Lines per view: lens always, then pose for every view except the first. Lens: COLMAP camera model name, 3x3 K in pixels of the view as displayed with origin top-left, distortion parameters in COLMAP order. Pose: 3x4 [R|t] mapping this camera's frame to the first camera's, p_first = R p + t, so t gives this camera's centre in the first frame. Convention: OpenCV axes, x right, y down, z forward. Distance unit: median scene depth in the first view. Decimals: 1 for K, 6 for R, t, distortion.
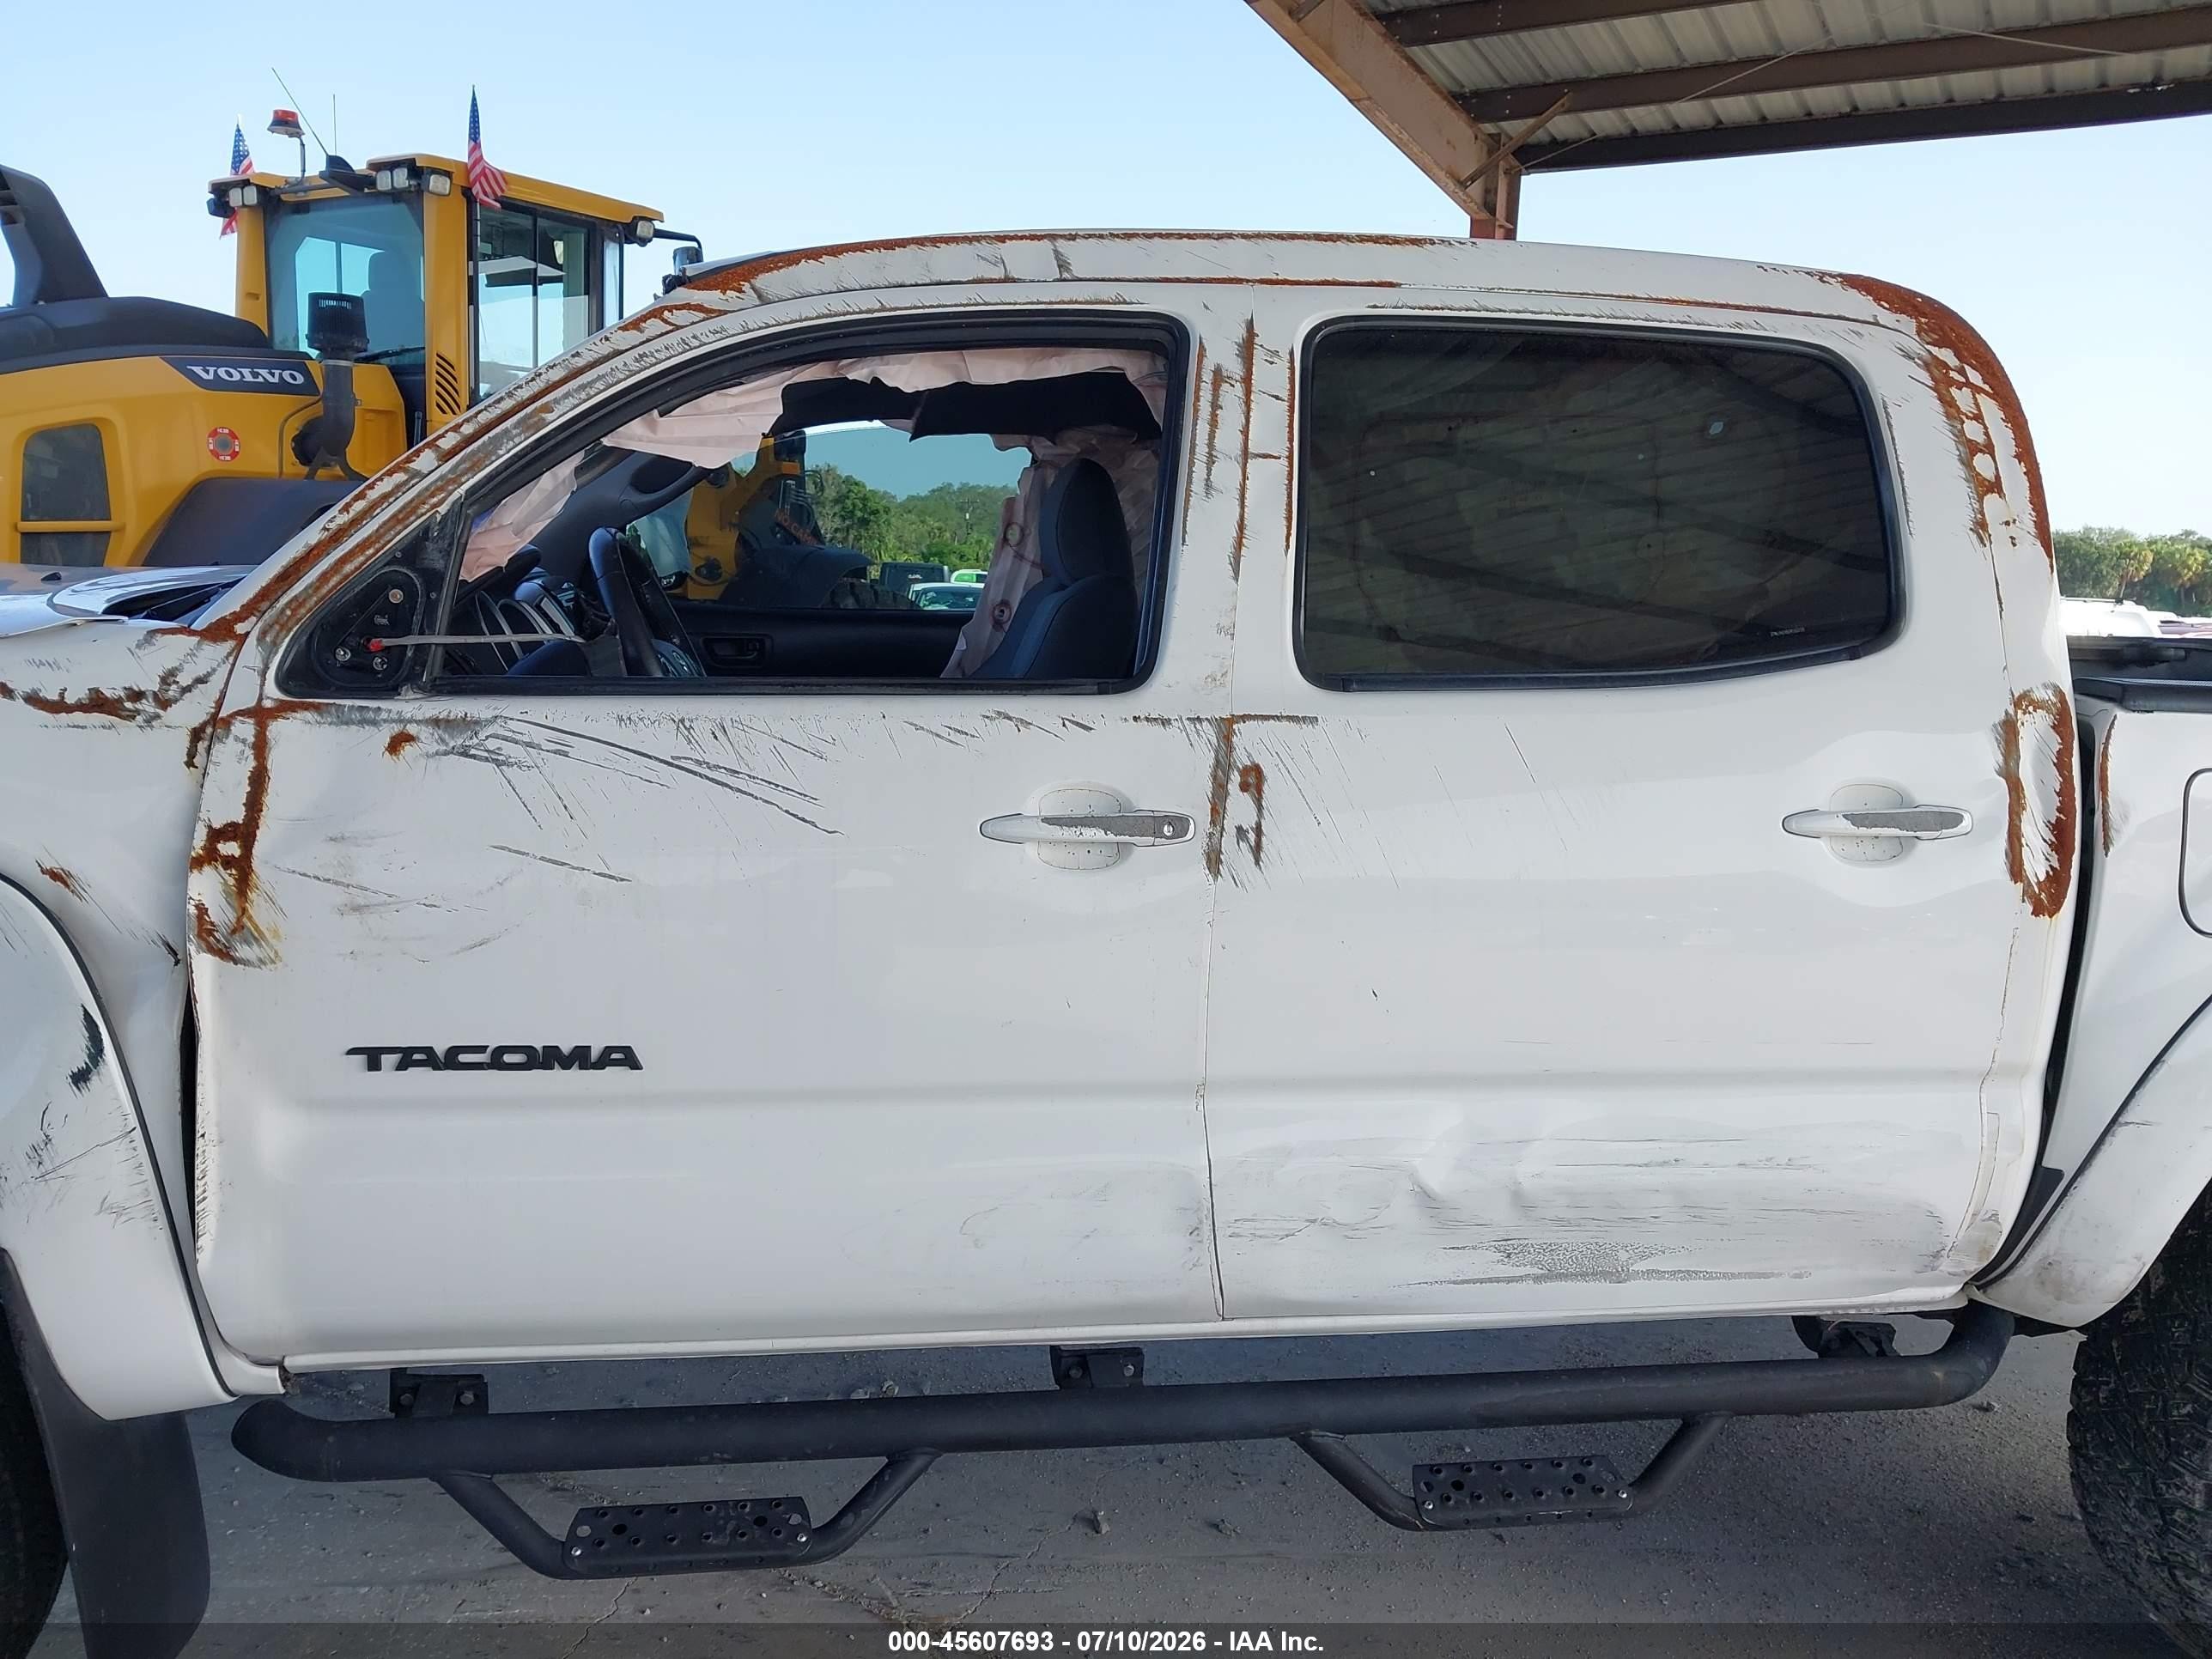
lens RADIAL K [[1769.5, 0, 1100.0], [0, 1769.5, 822.1], [0, 0, 1]] dist [0.011133, 0.005345]
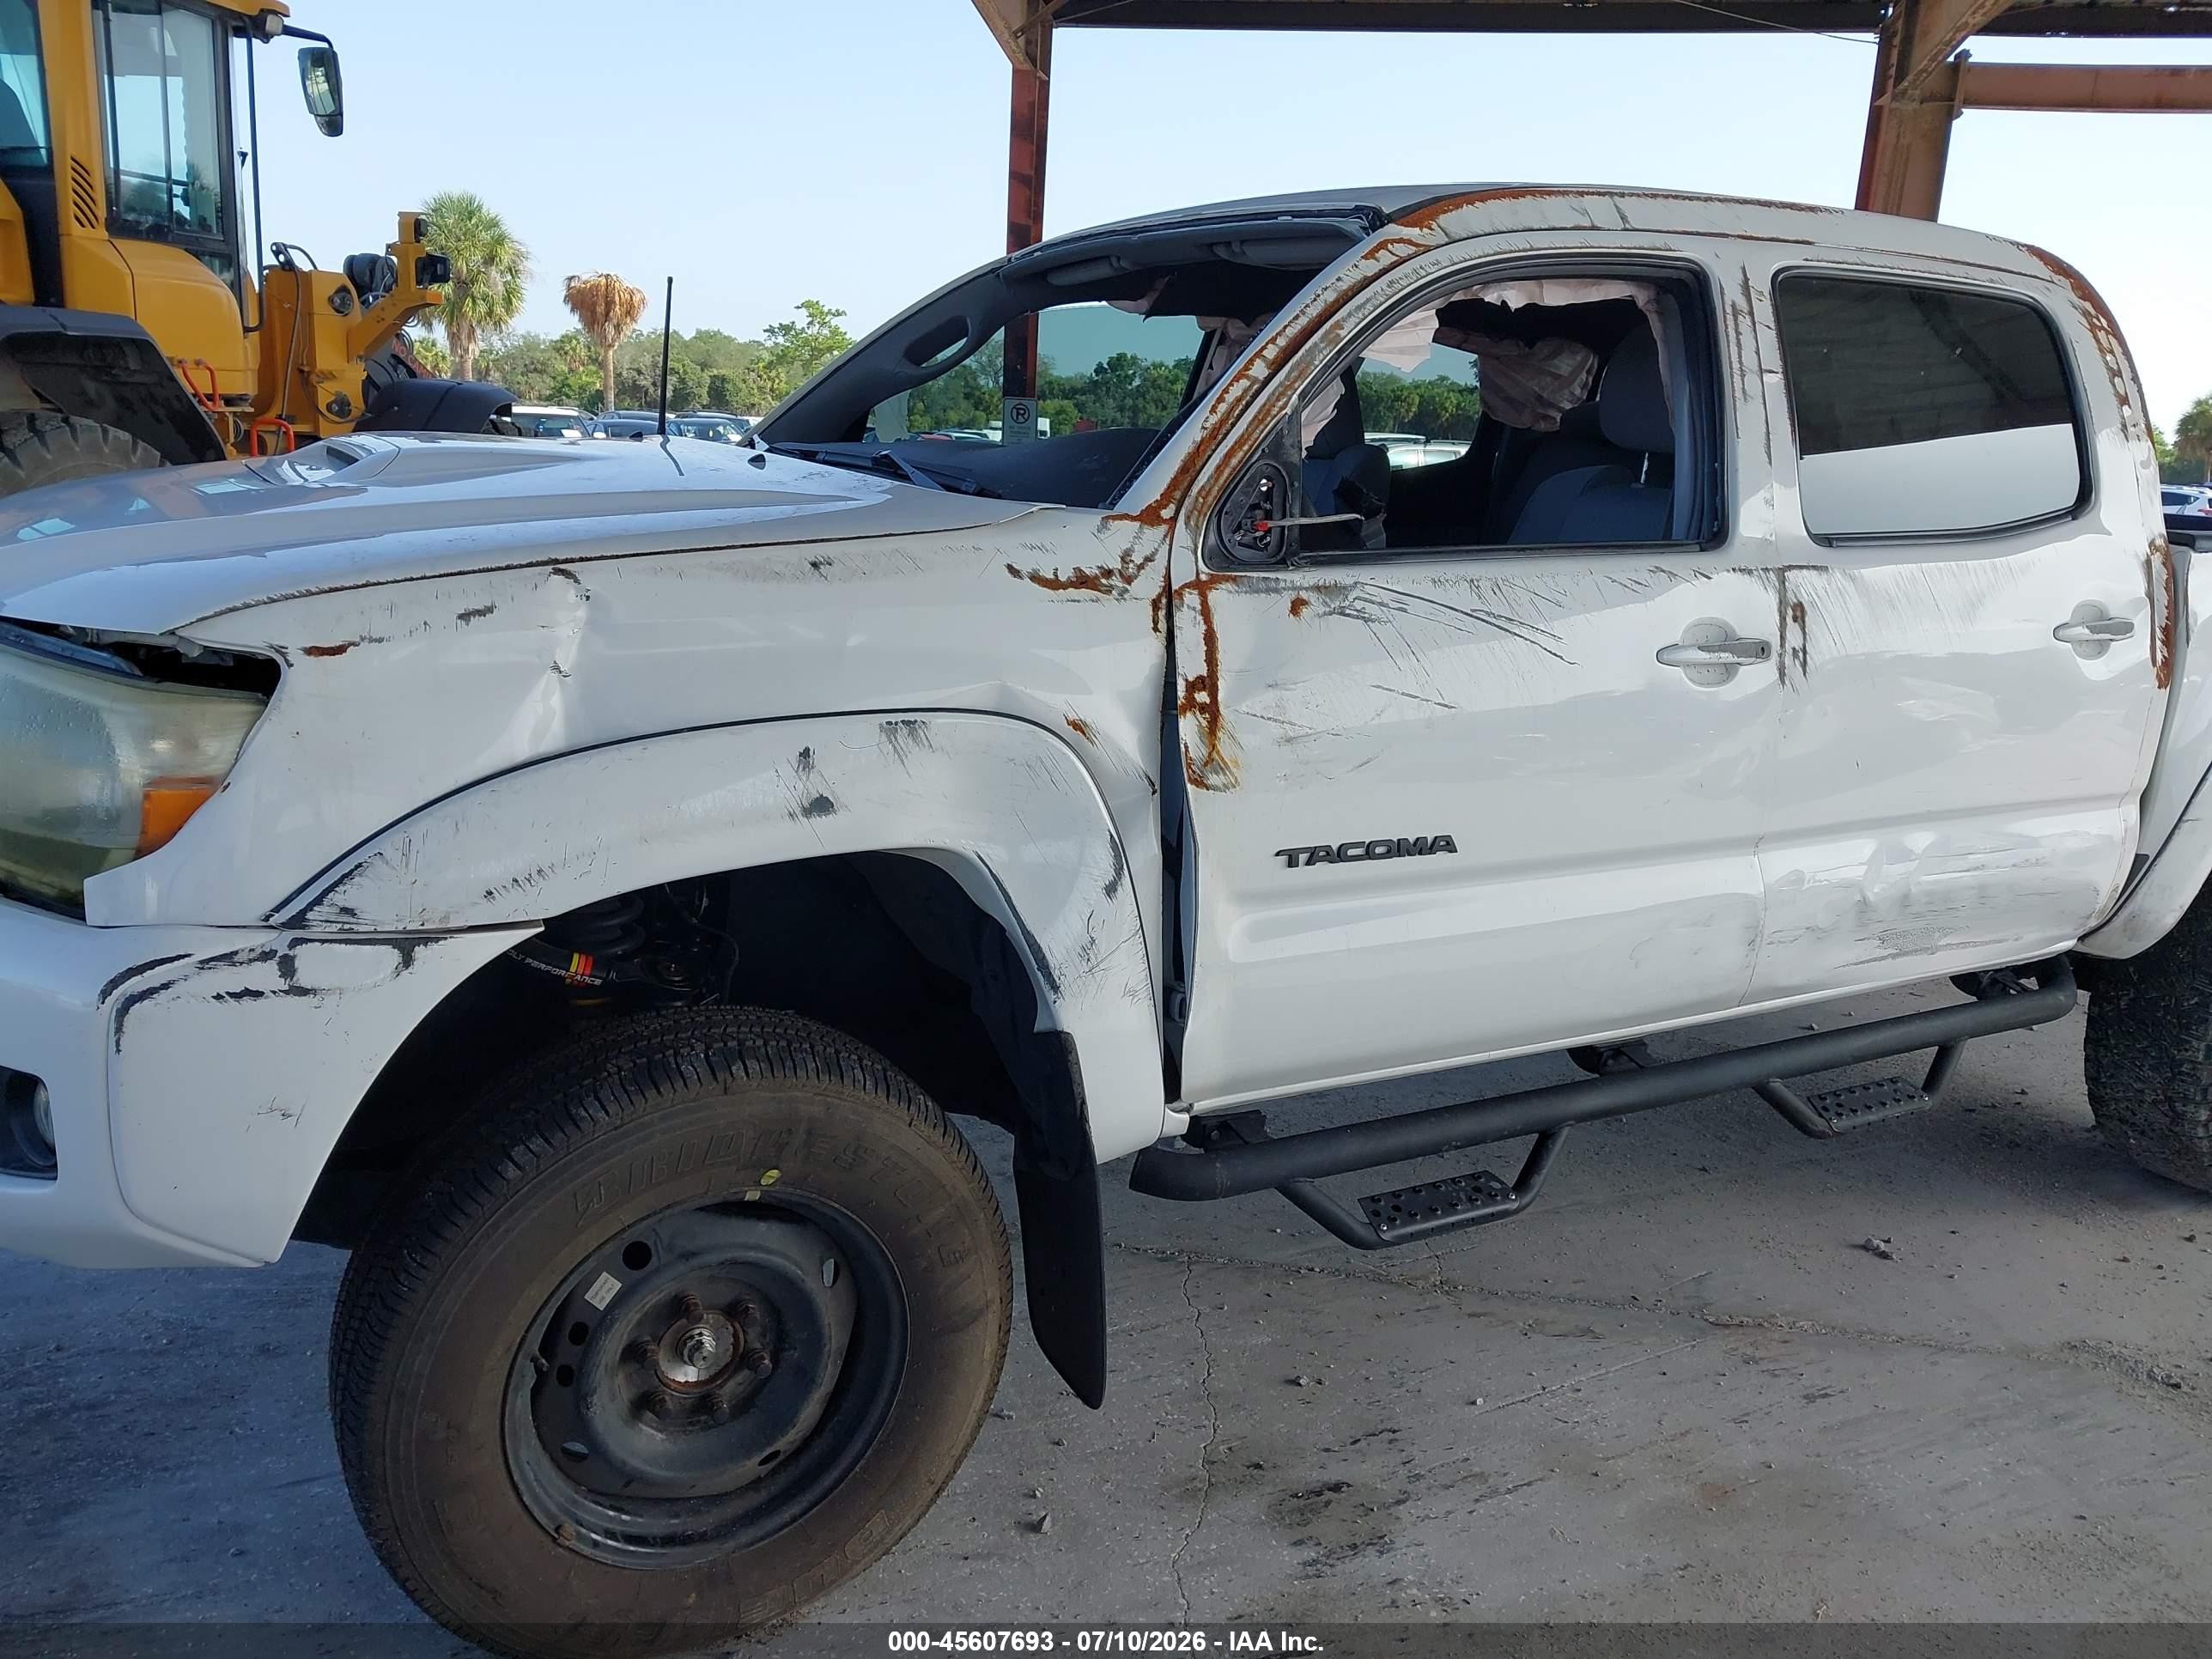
lens RADIAL K [[1736.2, 0, 1114.7], [0, 1736.2, 823.8], [0, 0, 1]] dist [0.079979, -0.103550]
pose [[0.932328, -0.073129, 0.354142, -0.851237], [0.039057, 0.993973, 0.102430, -0.020553], [-0.359498, -0.081666, 0.929565, -0.088144]]
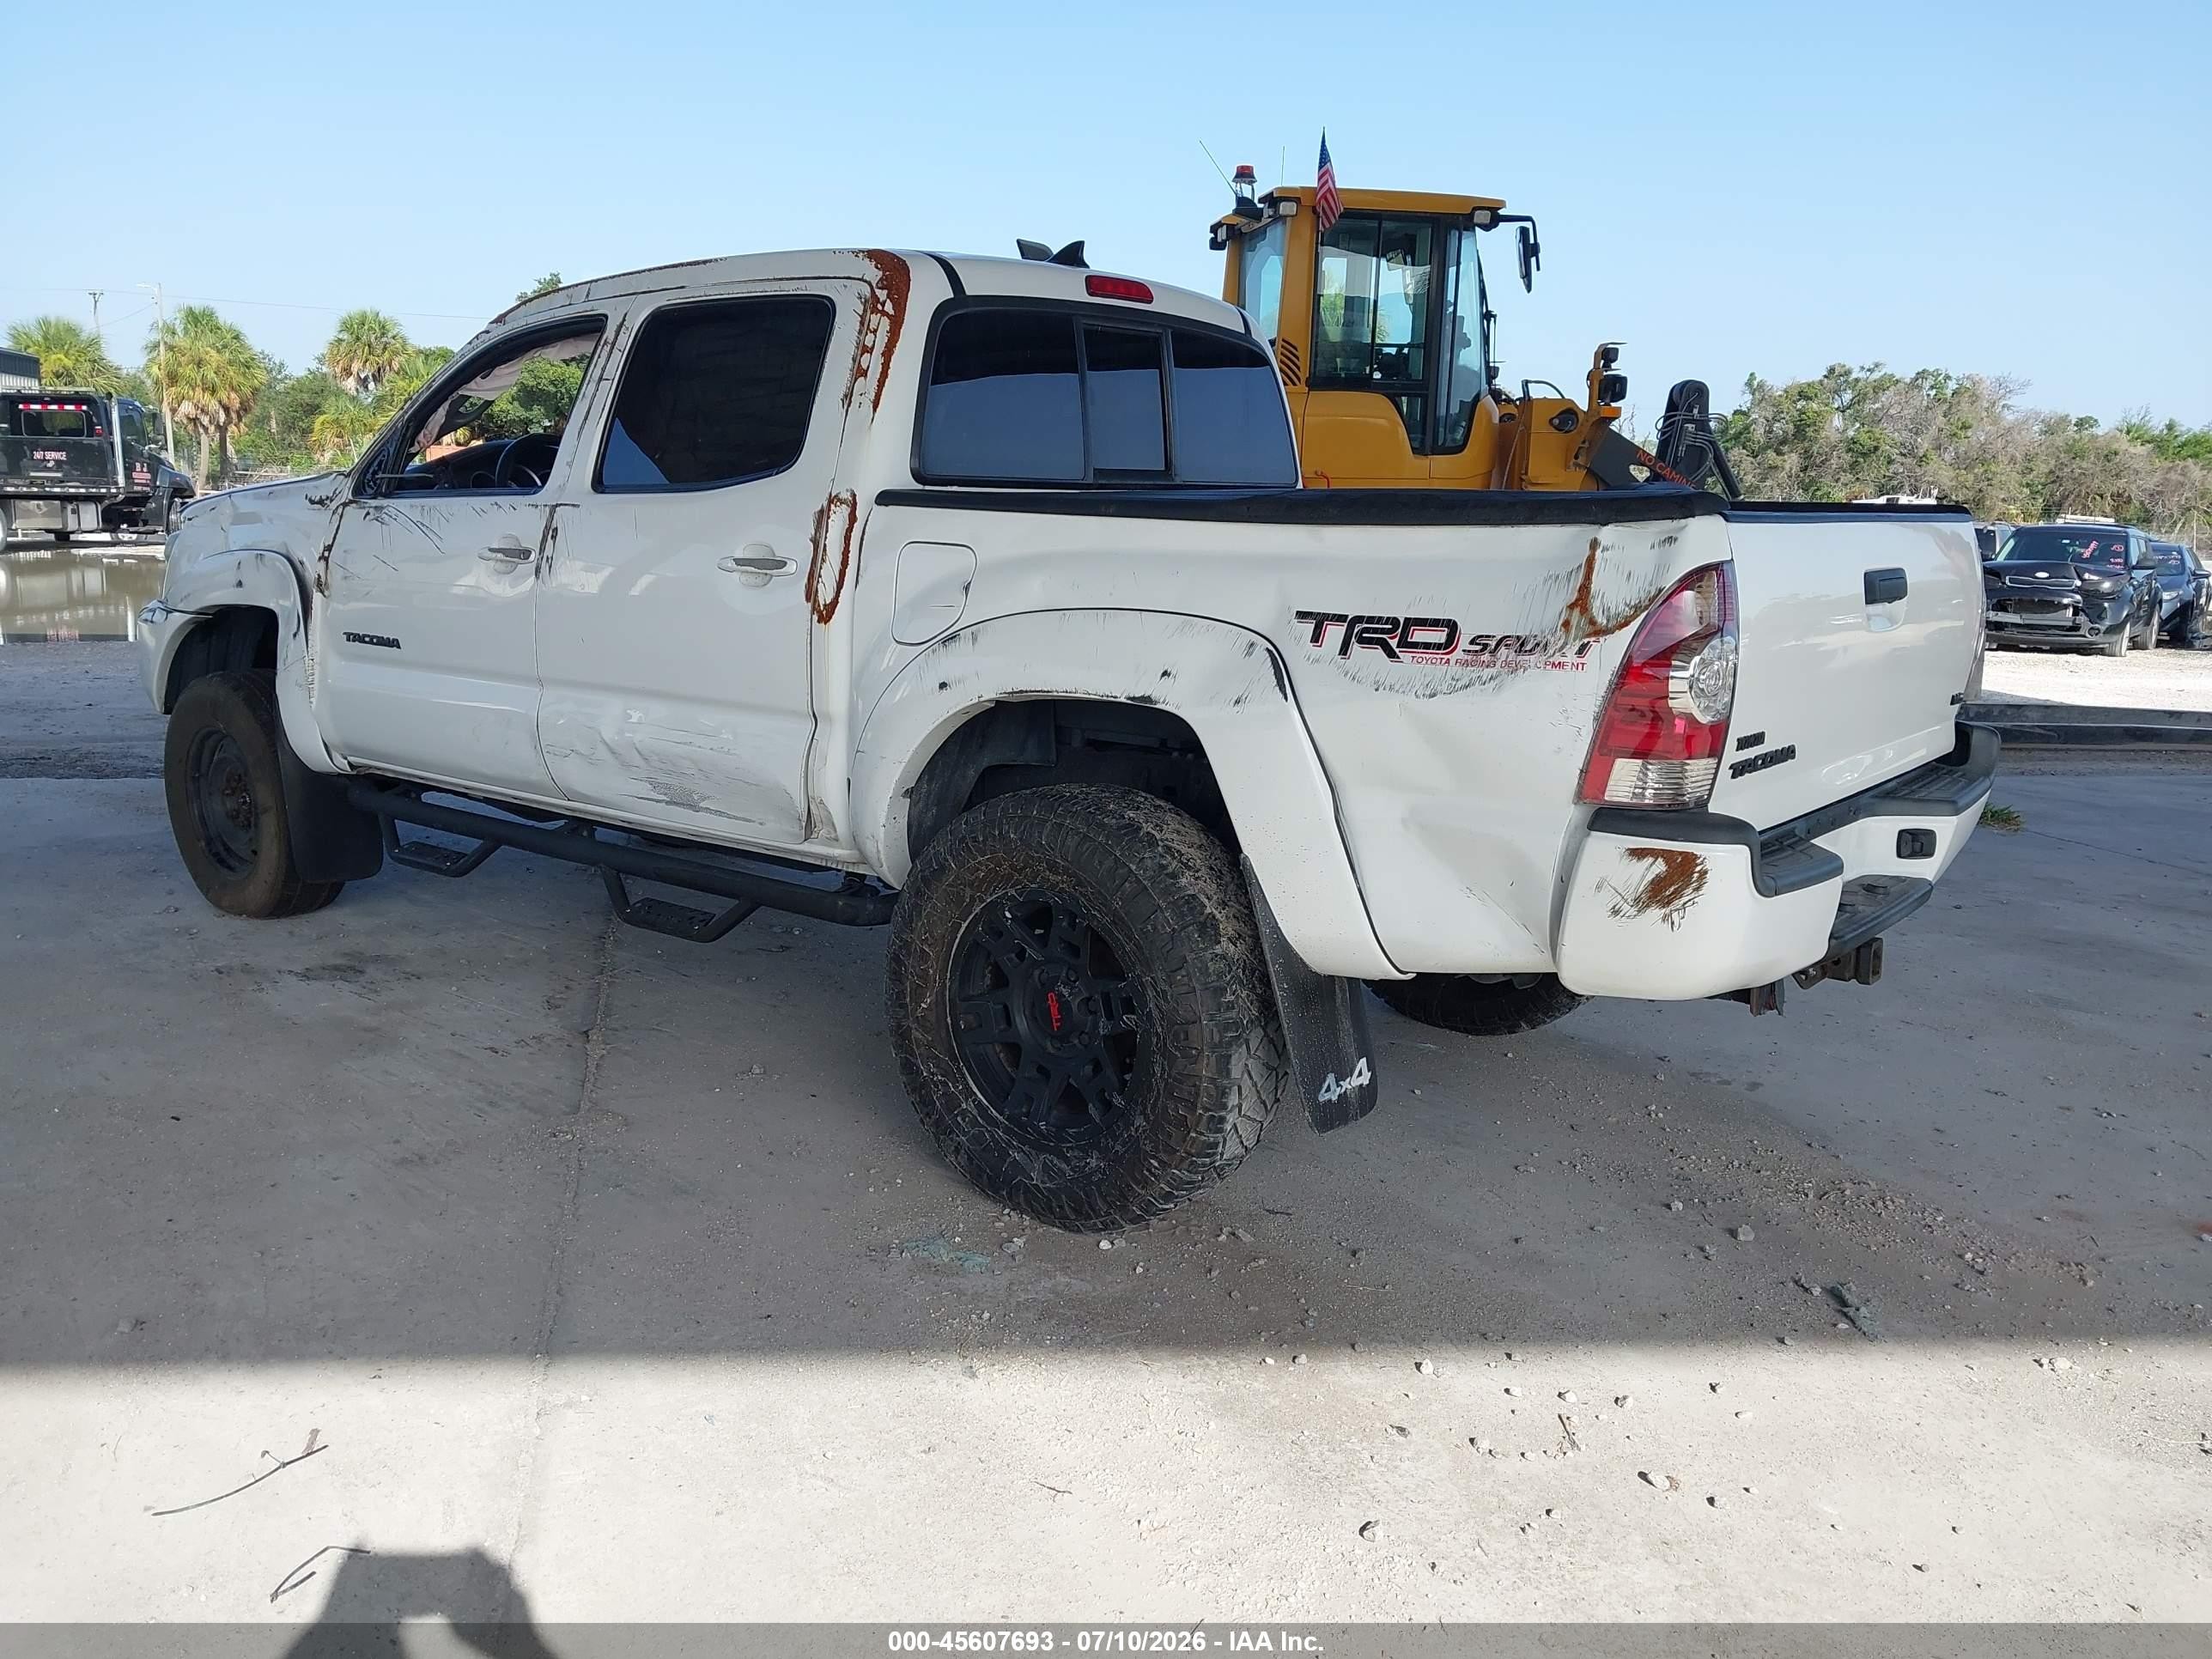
lens RADIAL K [[1731.1, 0, 1103.2], [0, 1731.1, 845.0], [0, 0, 1]] dist [0.089010, -0.124054]
pose [[0.684002, 0.127034, -0.718334, 1.963212], [-0.107289, 0.991531, 0.073186, 0.113777], [0.721548, 0.027010, 0.691838, 0.030297]]
